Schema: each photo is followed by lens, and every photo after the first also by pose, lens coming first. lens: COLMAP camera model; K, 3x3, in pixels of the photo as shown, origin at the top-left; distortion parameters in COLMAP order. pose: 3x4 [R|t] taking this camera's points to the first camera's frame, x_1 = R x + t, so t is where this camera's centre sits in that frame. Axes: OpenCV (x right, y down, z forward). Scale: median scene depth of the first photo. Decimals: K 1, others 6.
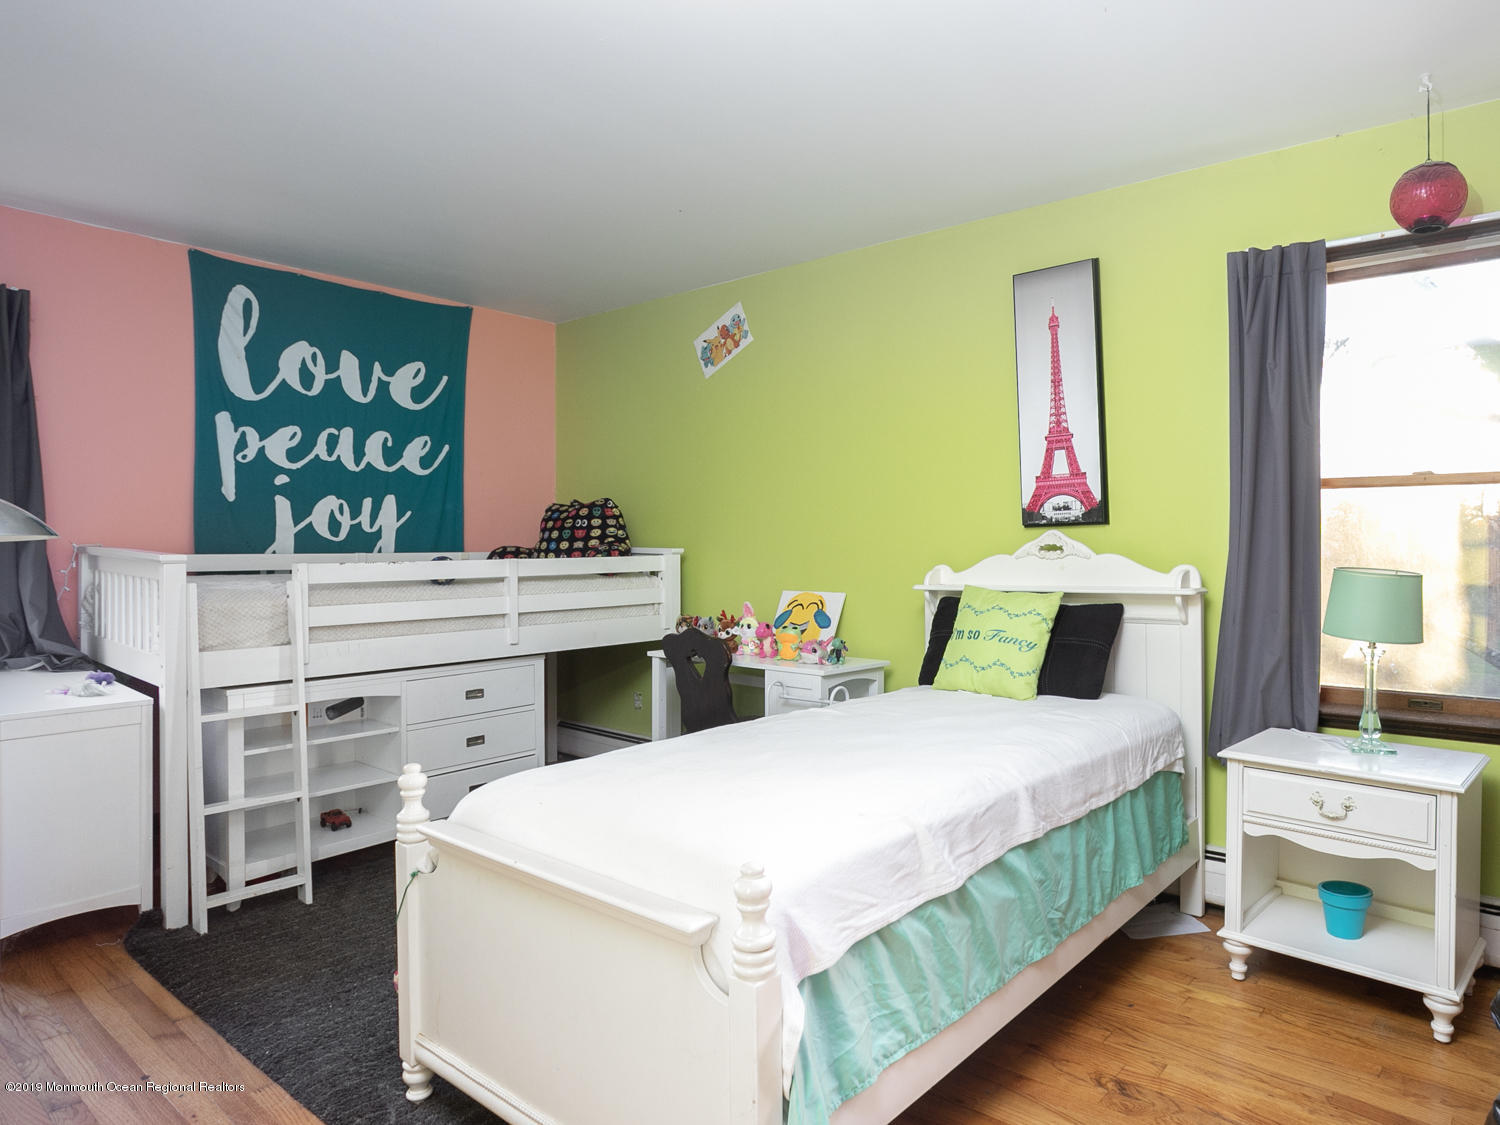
lens RADIAL K [[932.9, 0, 750.3], [0, 932.9, 561.1], [0, 0, 1]] dist [-0.007150, 0.000265]
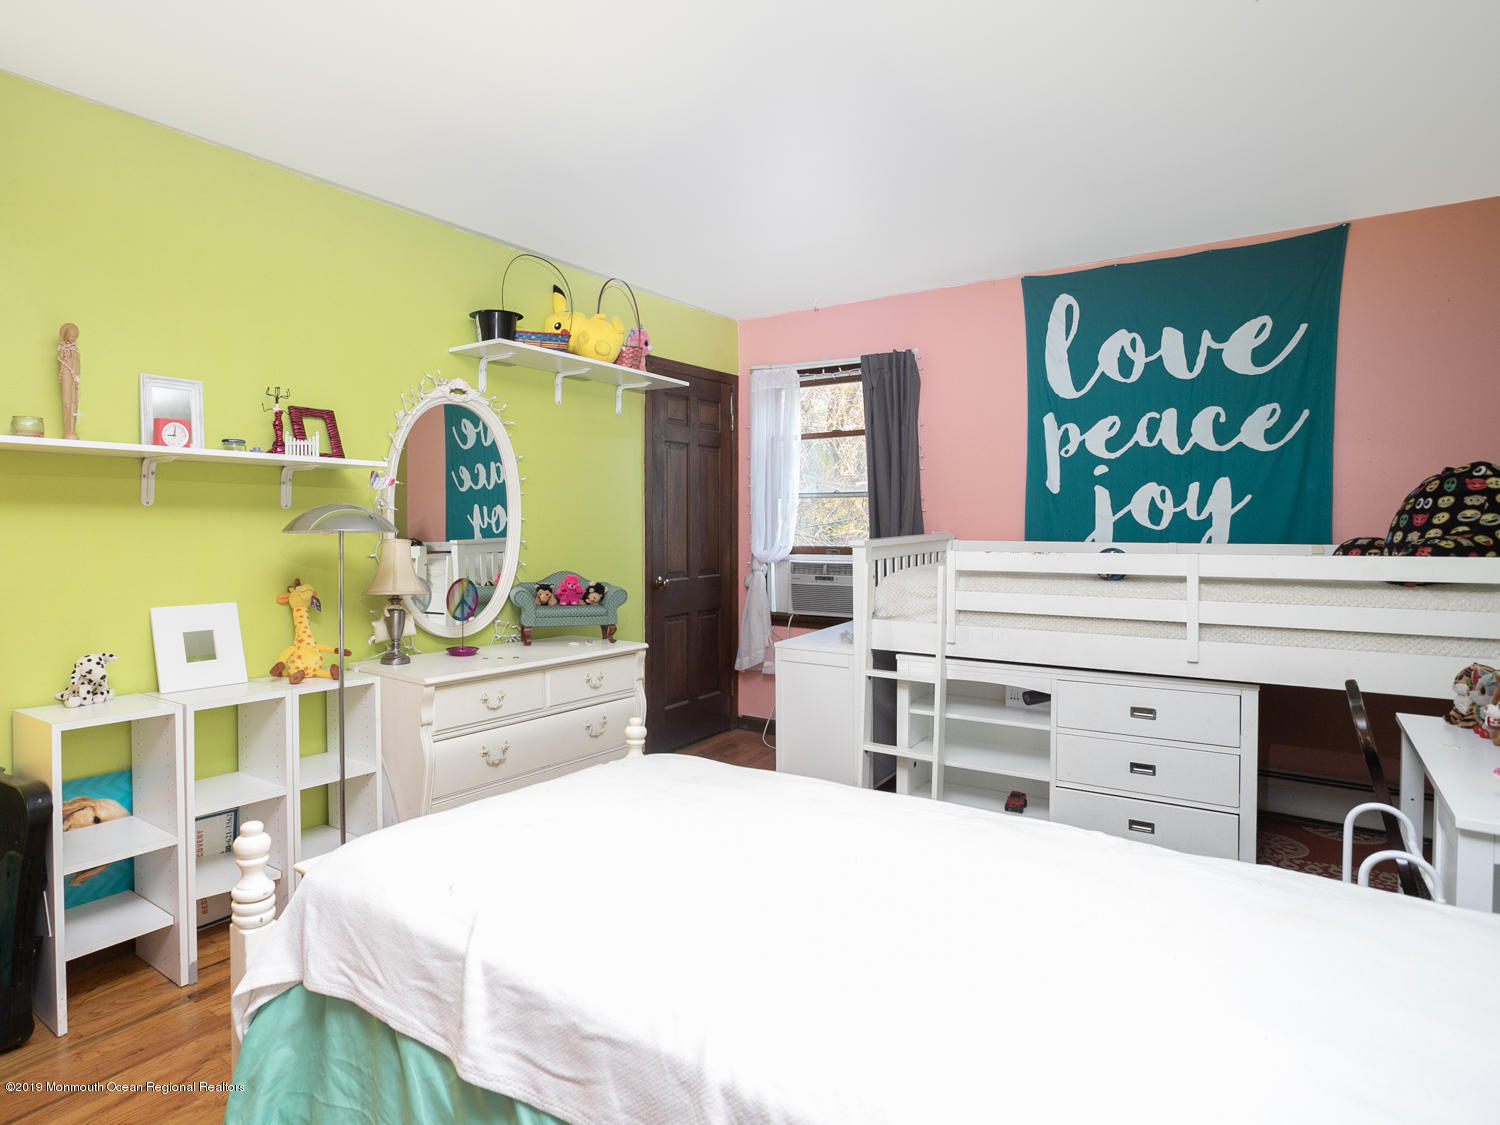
lens RADIAL K [[833.4, 0, 750.5], [0, 833.4, 548.0], [0, 0, 1]] dist [-0.032658, 0.000267]
pose [[0.125639, 0.024428, -0.991775, 0.344943], [-0.021327, 0.999532, 0.021917, -0.012648], [0.991847, 0.018398, 0.126101, 0.484329]]
